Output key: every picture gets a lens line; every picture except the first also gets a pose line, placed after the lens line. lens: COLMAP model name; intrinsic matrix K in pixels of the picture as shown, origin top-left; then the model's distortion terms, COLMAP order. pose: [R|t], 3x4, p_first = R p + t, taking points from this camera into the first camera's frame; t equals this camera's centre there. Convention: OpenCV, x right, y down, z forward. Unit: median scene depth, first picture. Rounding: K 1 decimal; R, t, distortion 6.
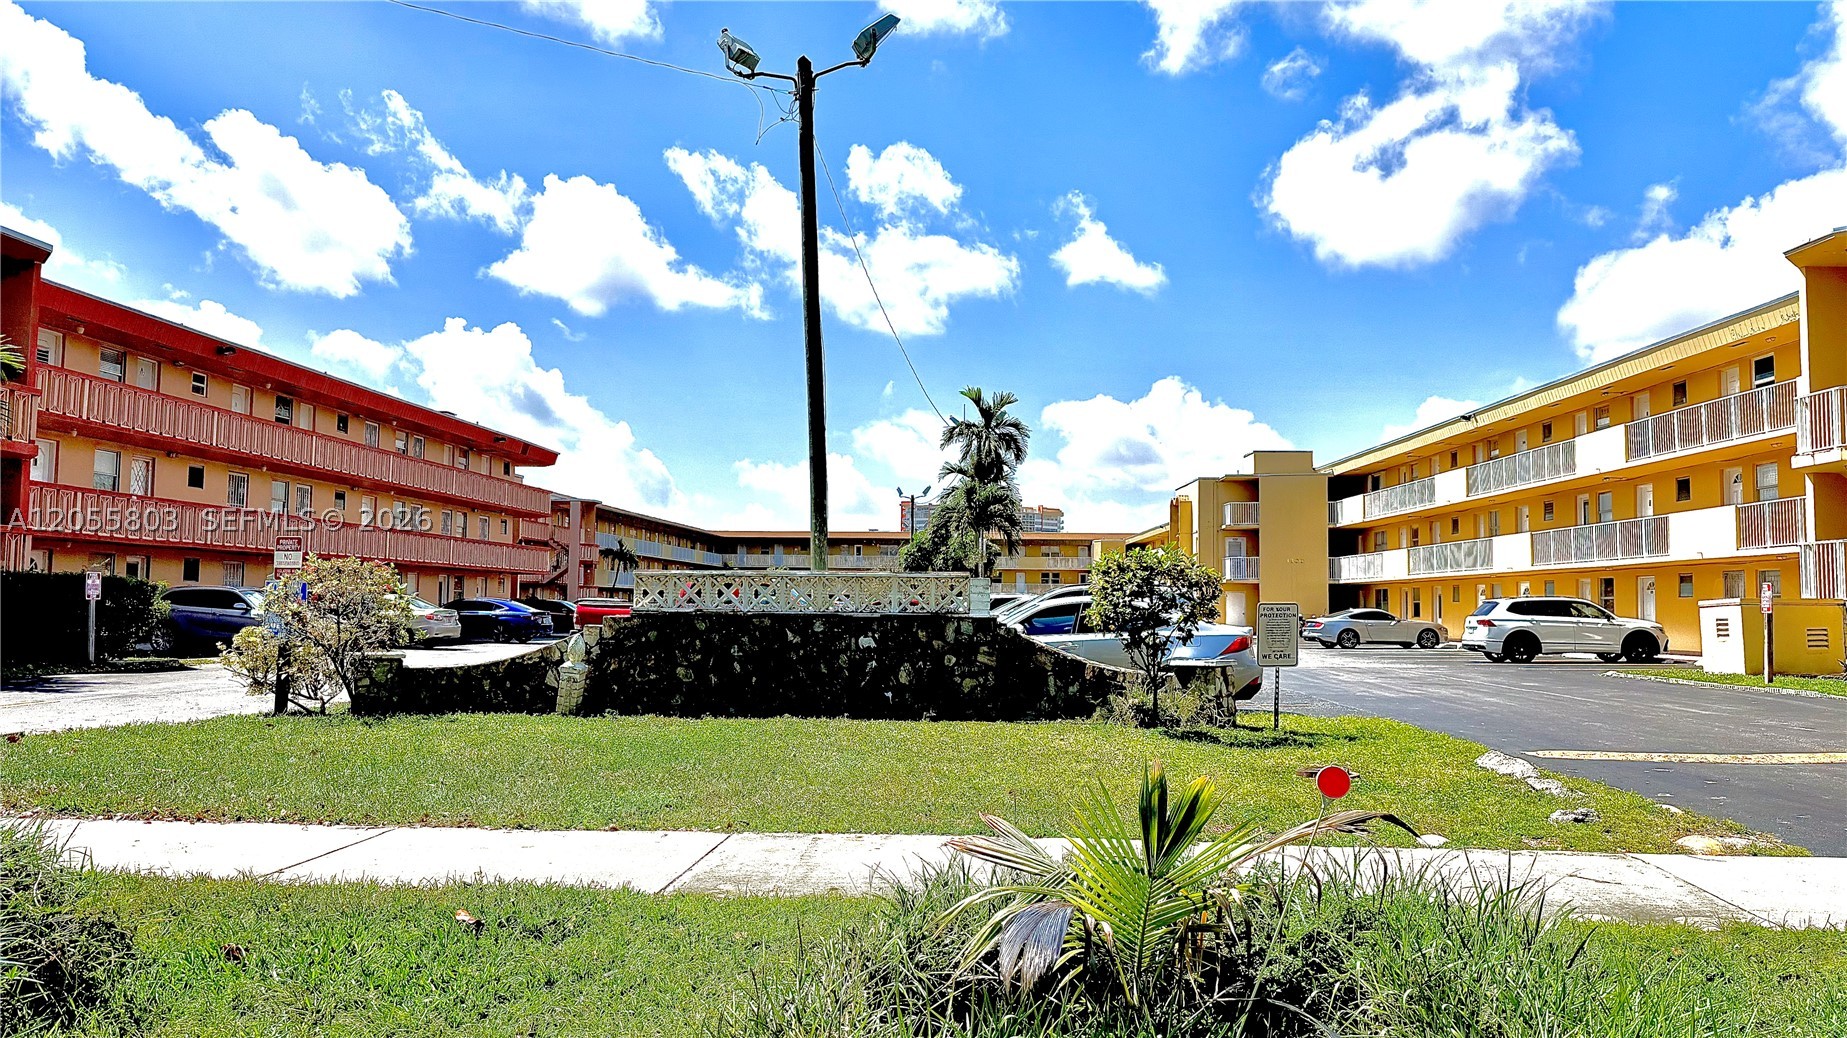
lens RADIAL K [[1372.1, 0, 923.5], [0, 1372.1, 519.0], [0, 0, 1]] dist [0.066511, 0.000683]
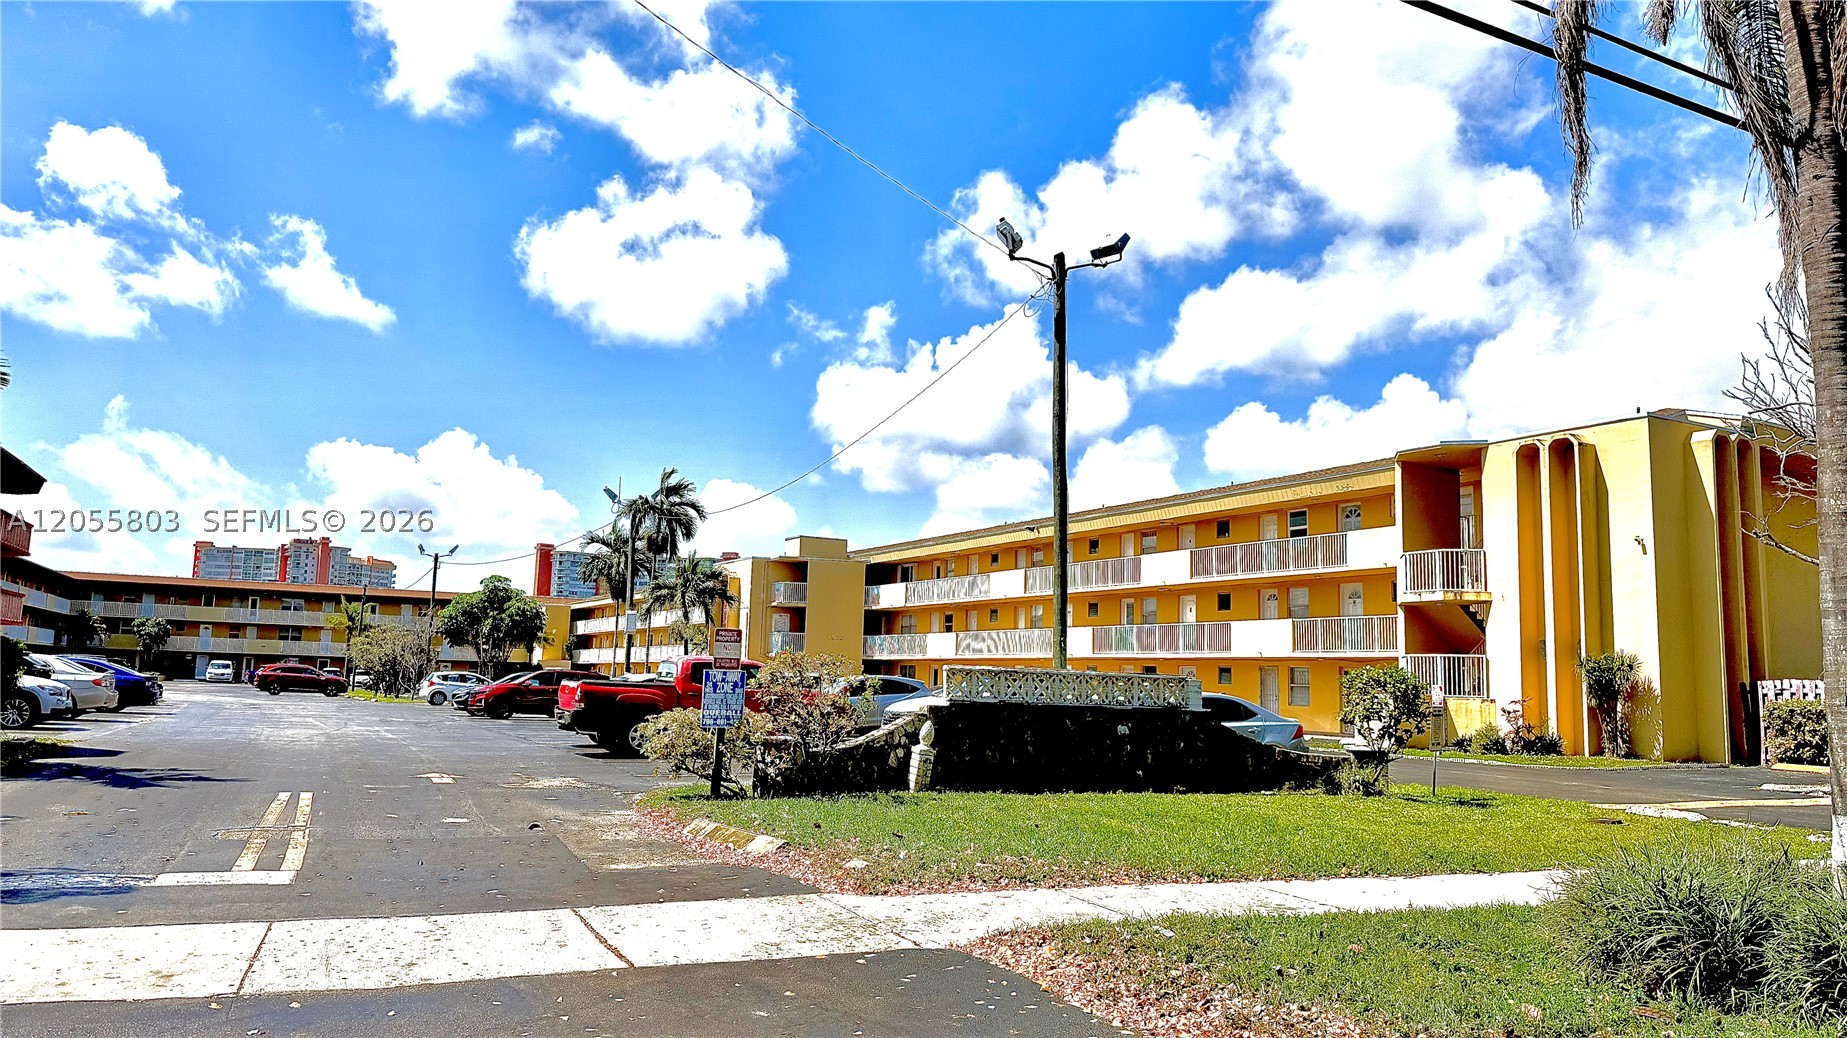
lens RADIAL K [[1355.8, 0, 924.0], [0, 1355.8, 465.4], [0, 0, 1]] dist [0.024697, -0.001009]
pose [[0.863590, 0.095098, 0.495144, -0.345010], [-0.053058, 0.993739, -0.098319, -0.007146], [-0.501394, 0.058636, 0.863230, 0.007027]]
